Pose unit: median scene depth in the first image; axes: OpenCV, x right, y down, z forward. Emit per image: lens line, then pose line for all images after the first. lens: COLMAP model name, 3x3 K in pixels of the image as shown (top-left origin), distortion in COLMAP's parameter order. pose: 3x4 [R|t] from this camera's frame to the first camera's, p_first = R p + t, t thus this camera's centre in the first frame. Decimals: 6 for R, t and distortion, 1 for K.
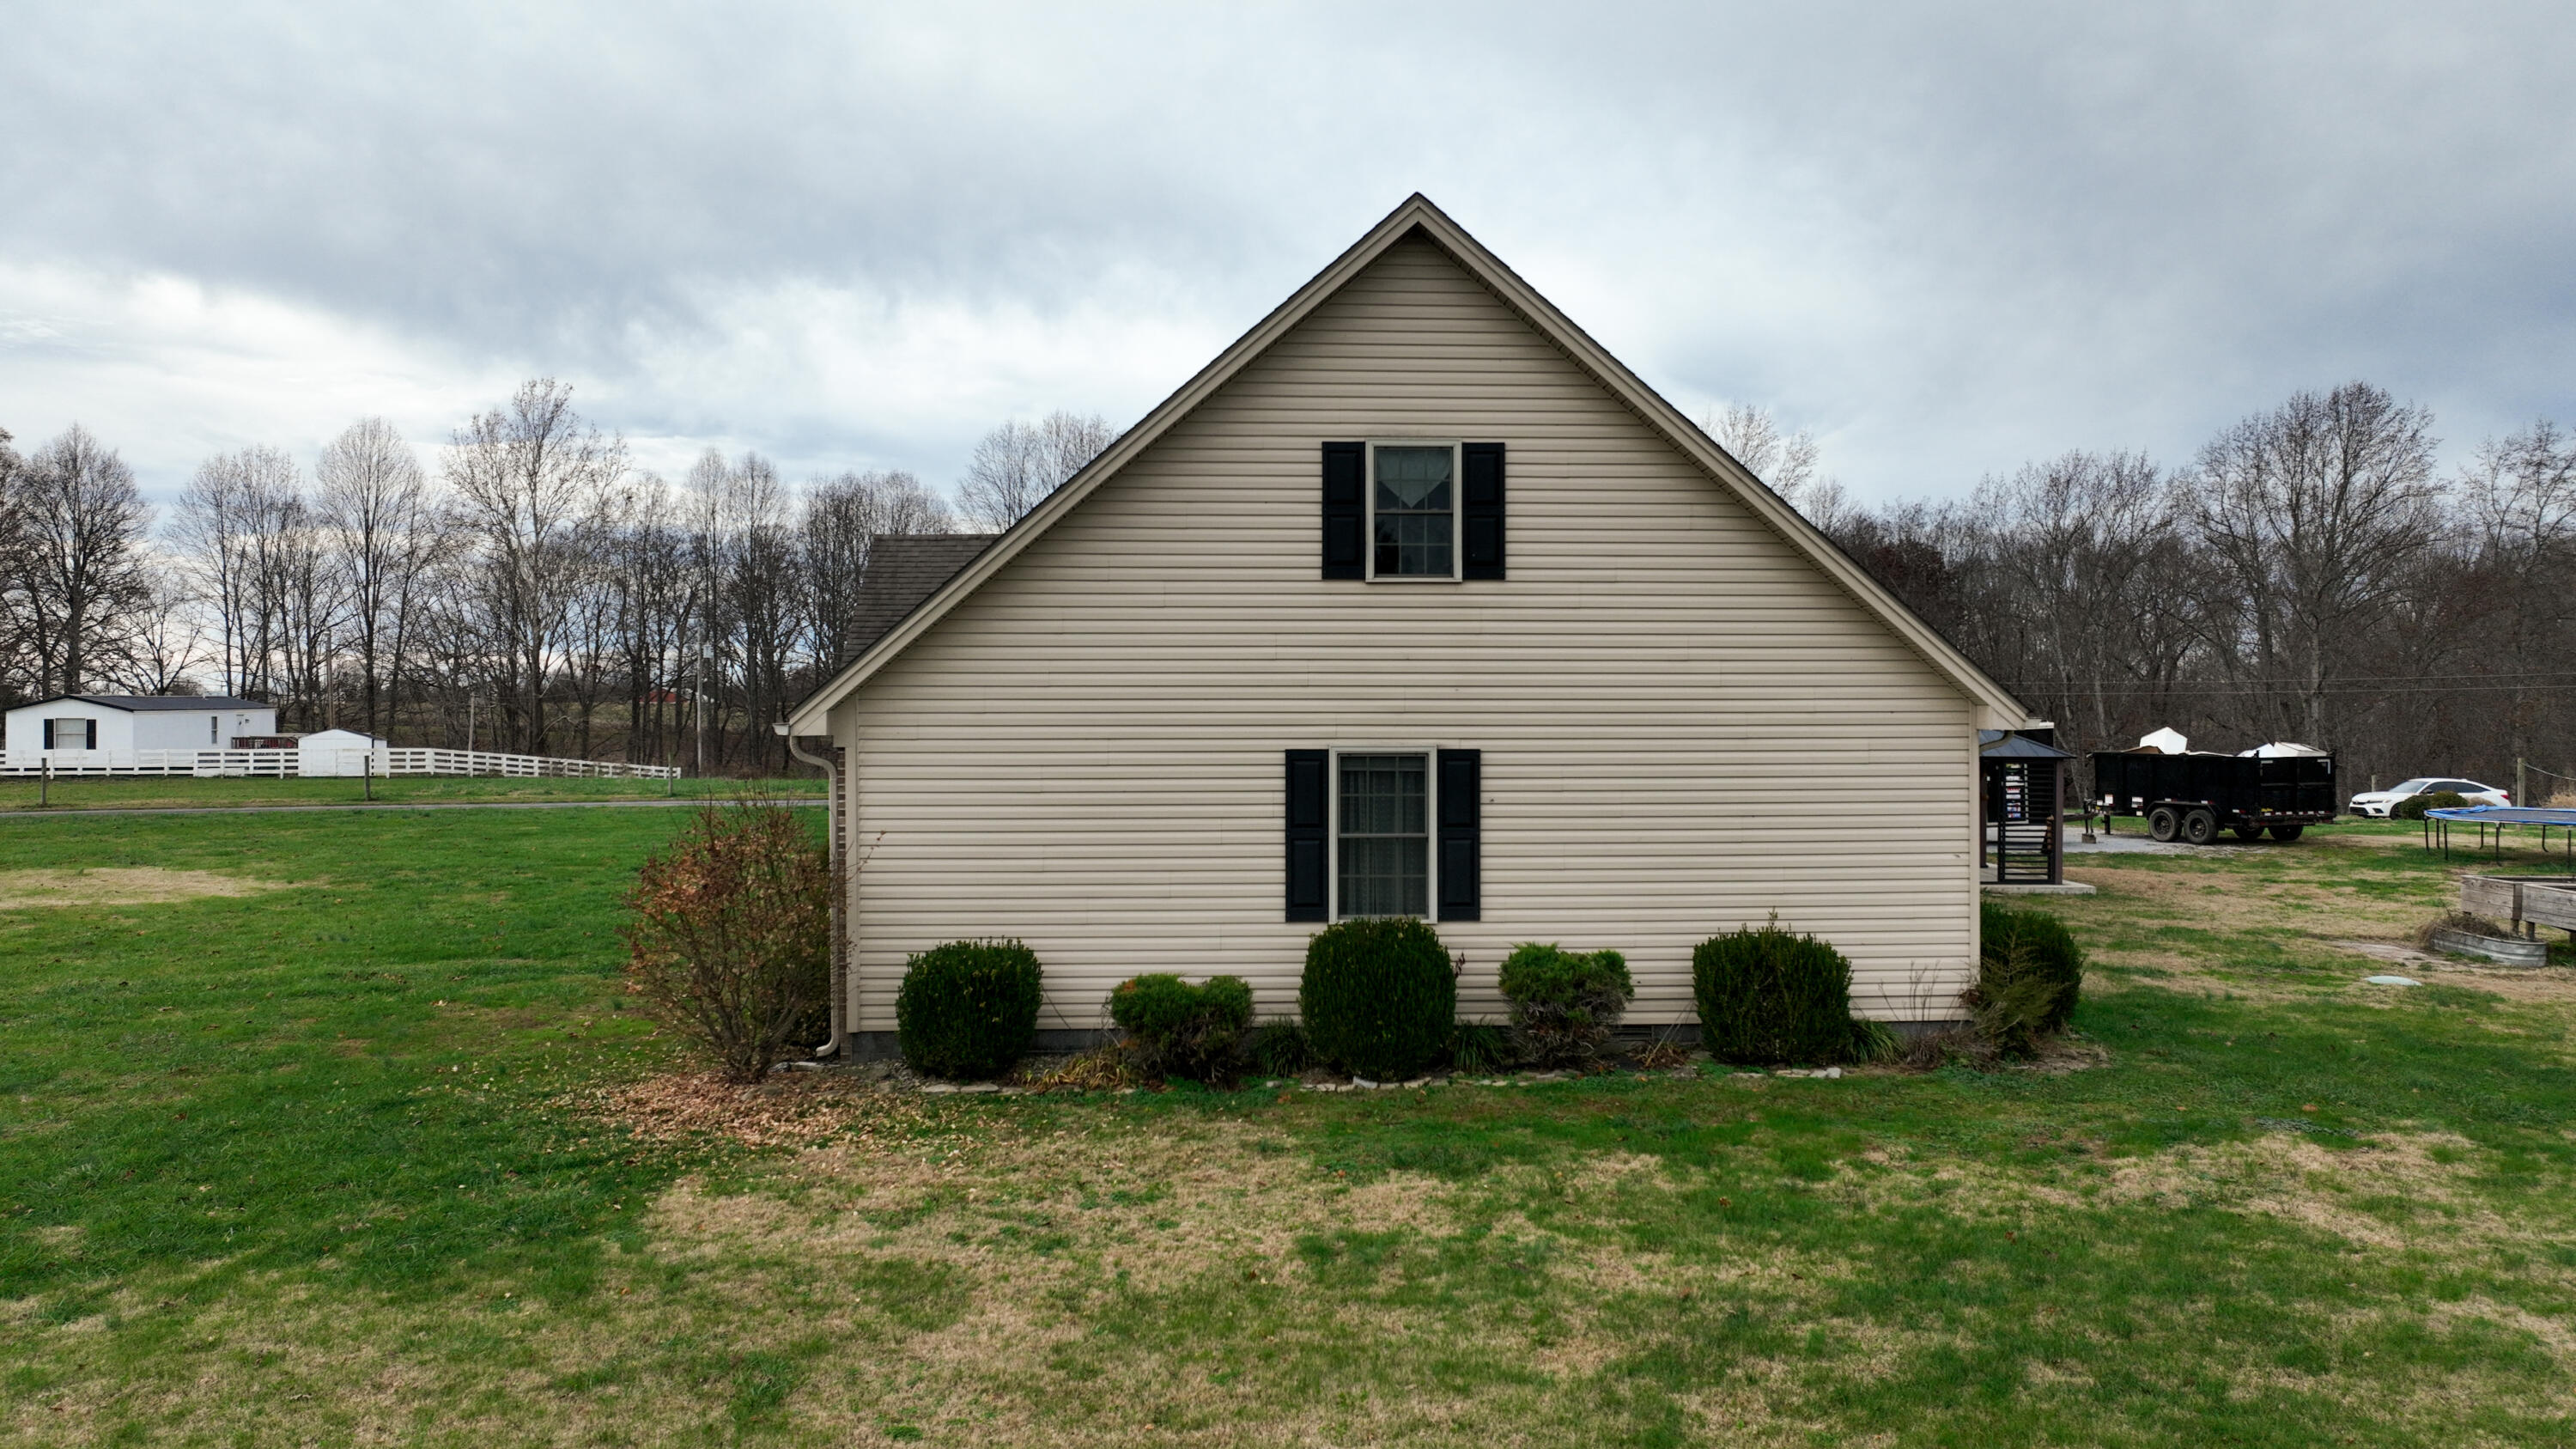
lens RADIAL K [[1799.4, 0, 1302.9], [0, 1799.4, 727.0], [0, 0, 1]] dist [0.004178, 0.005247]
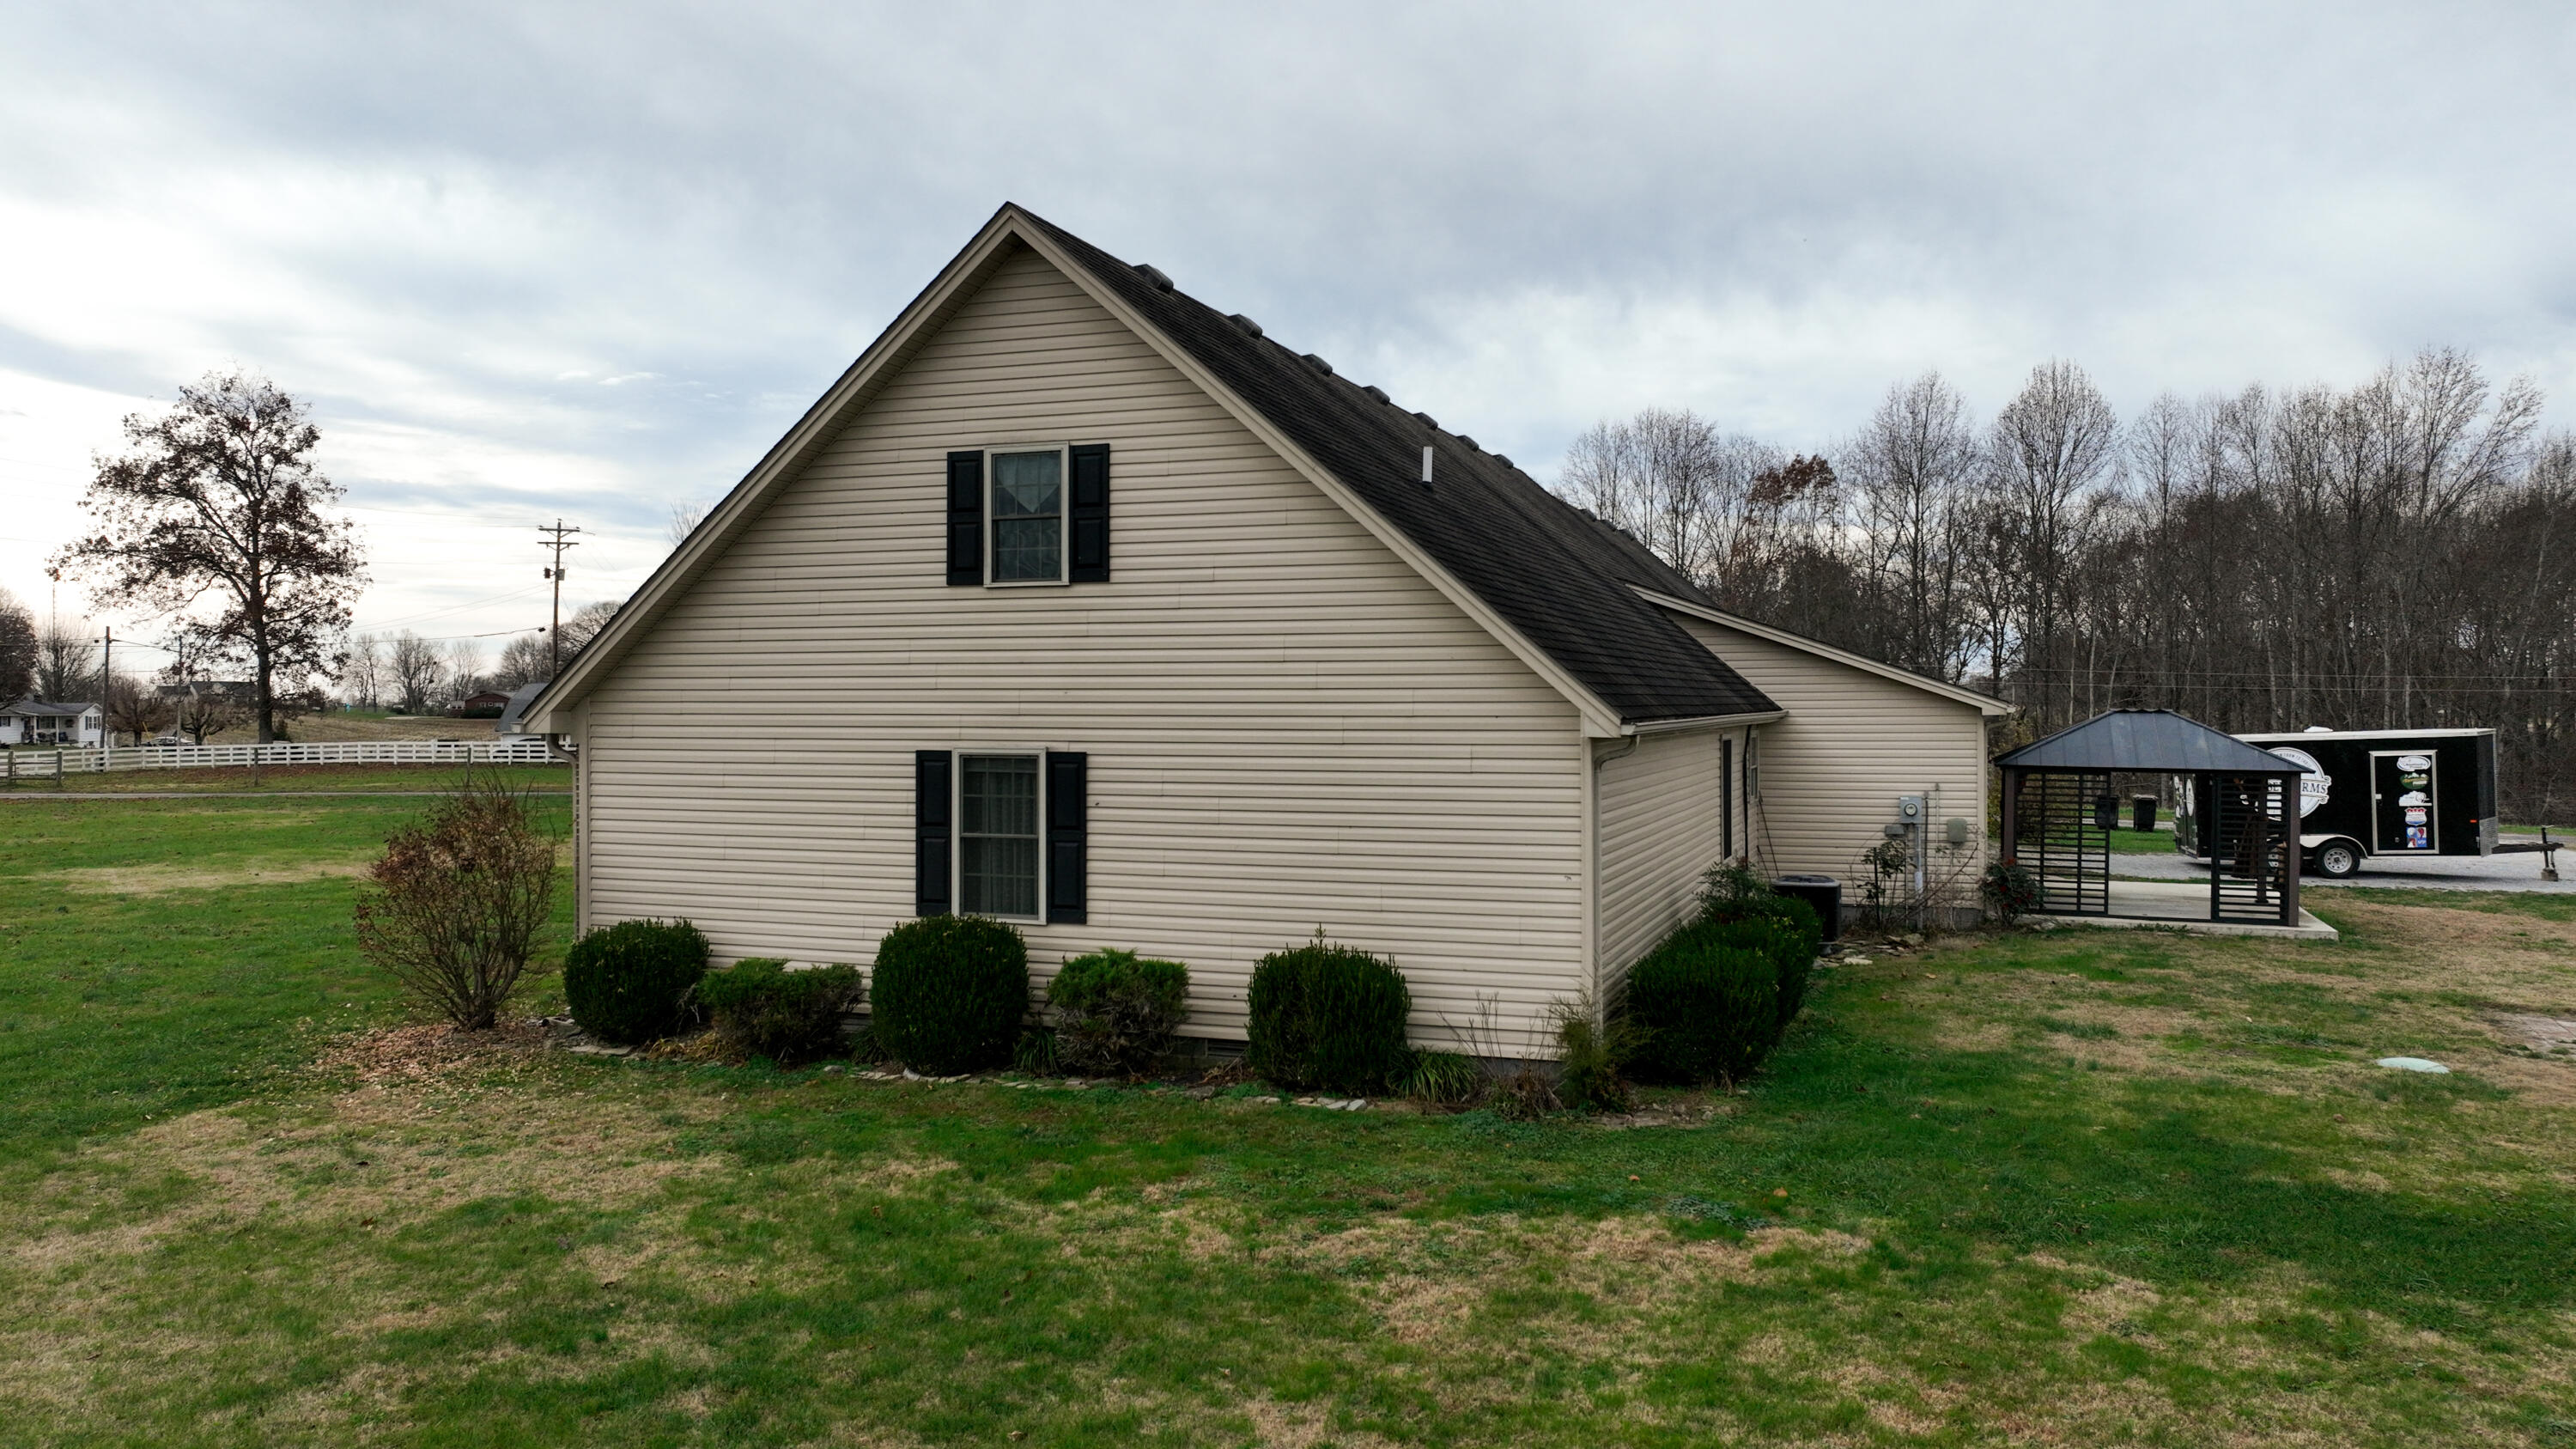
lens RADIAL K [[1799.4, 0, 1302.9], [0, 1799.4, 727.0], [0, 0, 1]] dist [0.004178, 0.005247]
pose [[0.925952, 0.006849, -0.377580, 0.588955], [-0.006725, 0.999976, 0.001645, -0.004088], [0.377582, 0.001016, 0.925976, 0.121646]]
